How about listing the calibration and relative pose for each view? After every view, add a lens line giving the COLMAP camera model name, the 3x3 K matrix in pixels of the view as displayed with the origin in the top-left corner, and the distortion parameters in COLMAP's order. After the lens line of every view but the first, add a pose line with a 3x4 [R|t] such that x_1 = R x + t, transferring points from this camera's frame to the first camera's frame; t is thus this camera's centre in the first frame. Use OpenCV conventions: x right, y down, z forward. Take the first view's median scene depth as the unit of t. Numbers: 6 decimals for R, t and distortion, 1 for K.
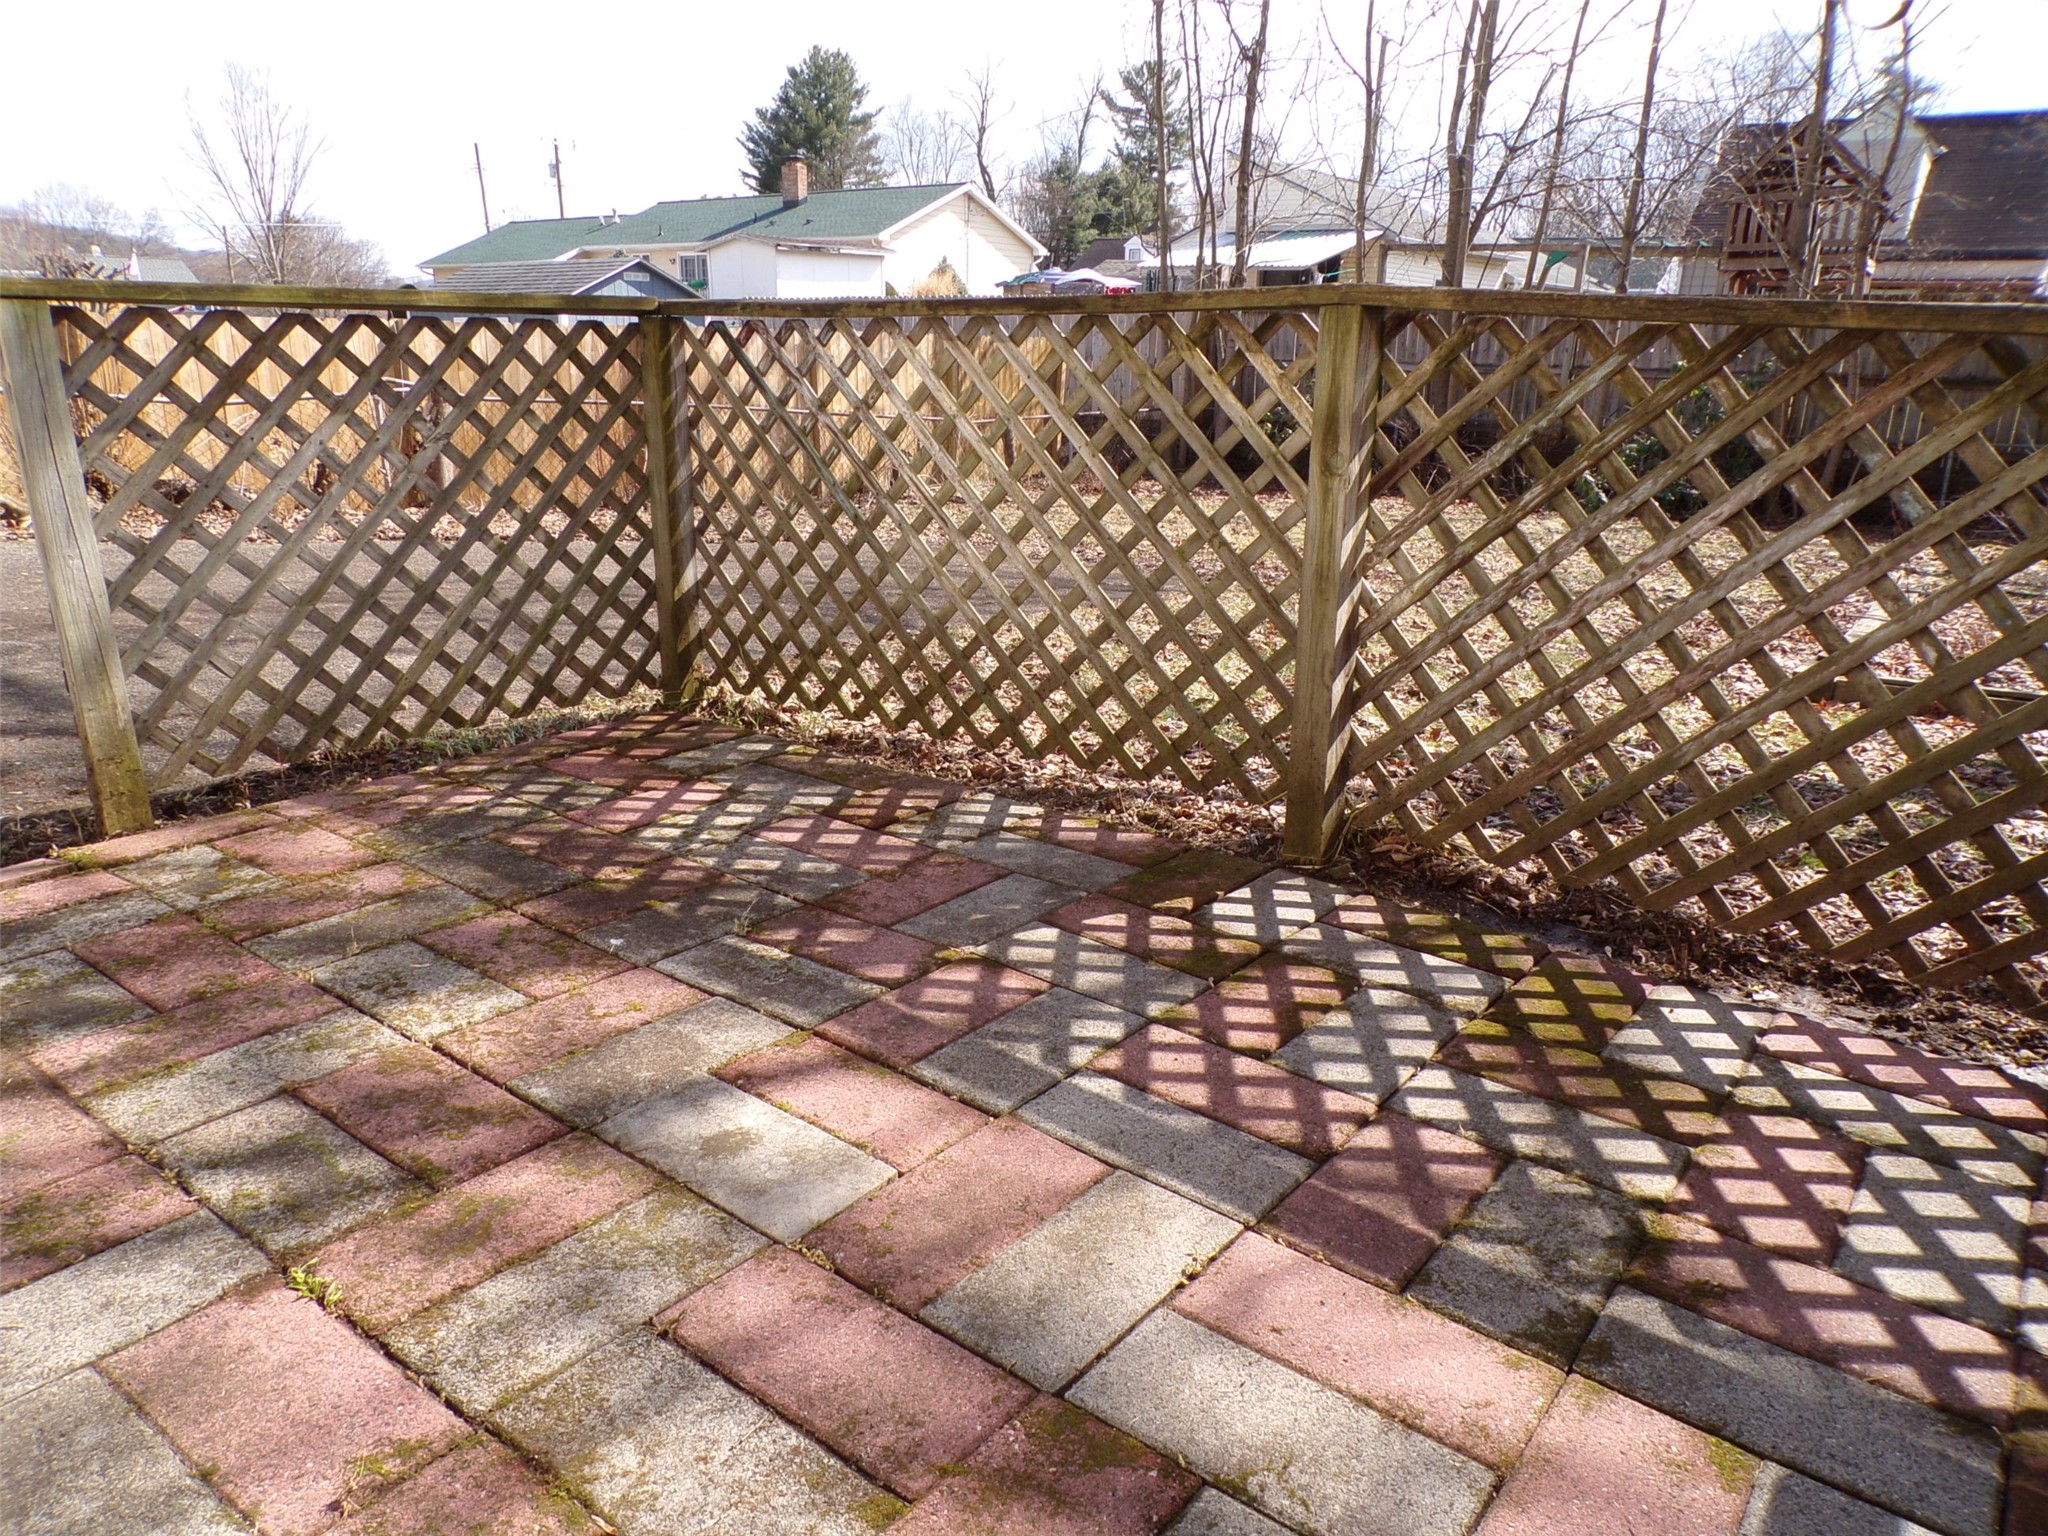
lens RADIAL K [[1409.7, 0, 1023.7], [0, 1409.7, 819.2], [0, 0, 1]] dist [-0.000407, 0.000659]
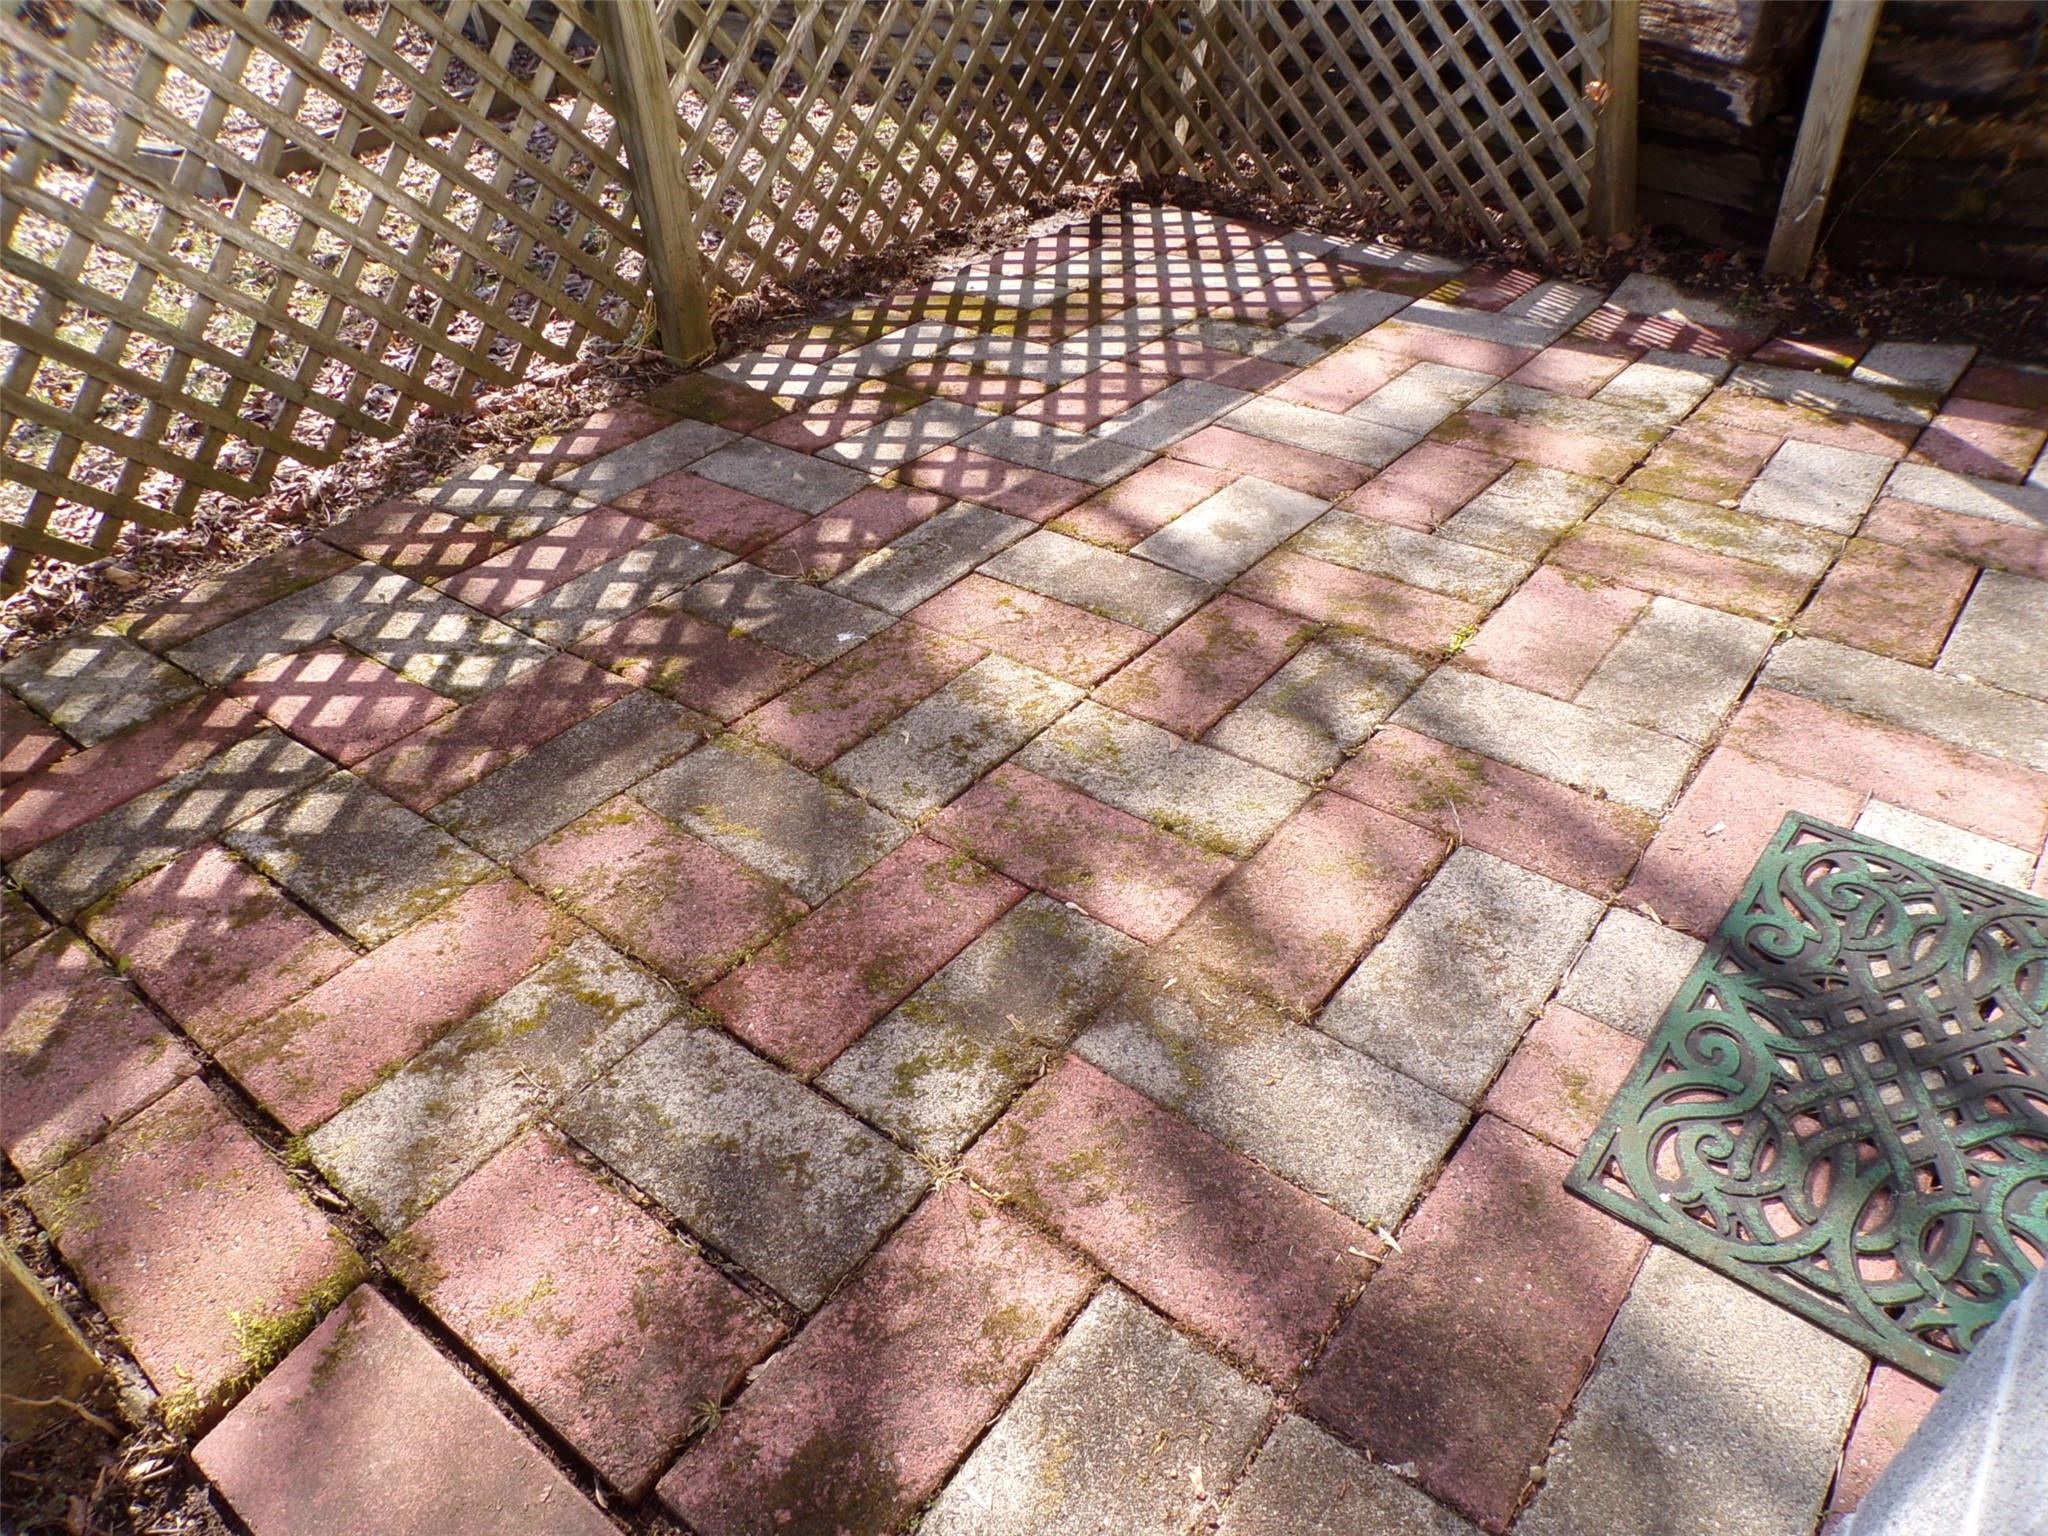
lens RADIAL K [[1409.7, 0, 1023.7], [0, 1409.7, 819.2], [0, 0, 1]] dist [-0.000407, 0.000659]
pose [[0.013718, -0.641280, 0.767184, -1.379593], [0.358436, 0.719419, 0.594945, -0.431751], [-0.933453, 0.266826, 0.239727, 0.905580]]
